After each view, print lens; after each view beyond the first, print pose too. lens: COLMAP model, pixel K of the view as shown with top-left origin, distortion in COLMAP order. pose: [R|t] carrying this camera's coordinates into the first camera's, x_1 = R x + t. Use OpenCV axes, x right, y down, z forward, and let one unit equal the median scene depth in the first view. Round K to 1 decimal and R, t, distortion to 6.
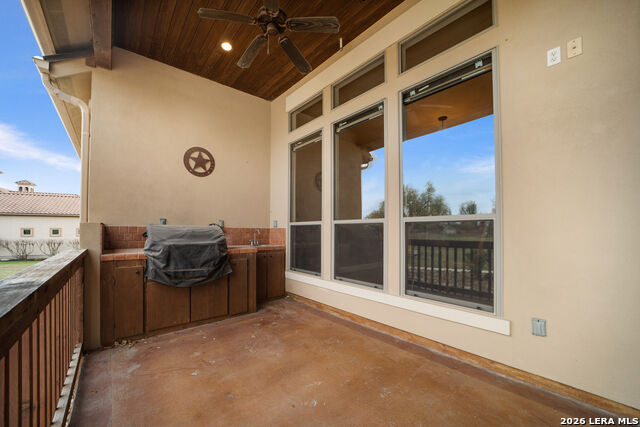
lens RADIAL K [[254.1, 0, 320.4], [0, 254.1, 224.9], [0, 0, 1]] dist [-0.011254, 0.000561]
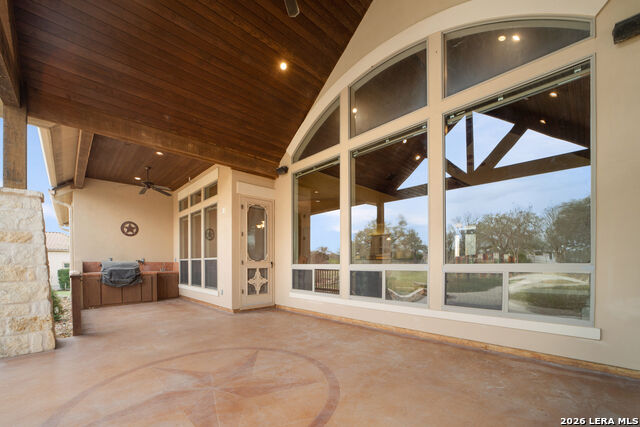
lens RADIAL K [[271.3, 0, 326.5], [0, 271.3, 266.1], [0, 0, 1]] dist [-0.013017, -0.000214]
pose [[0.997280, -0.006702, 0.073407, 1.080122], [0.004343, 0.999470, 0.032248, -0.022840], [-0.073584, -0.031842, 0.996781, -1.462976]]
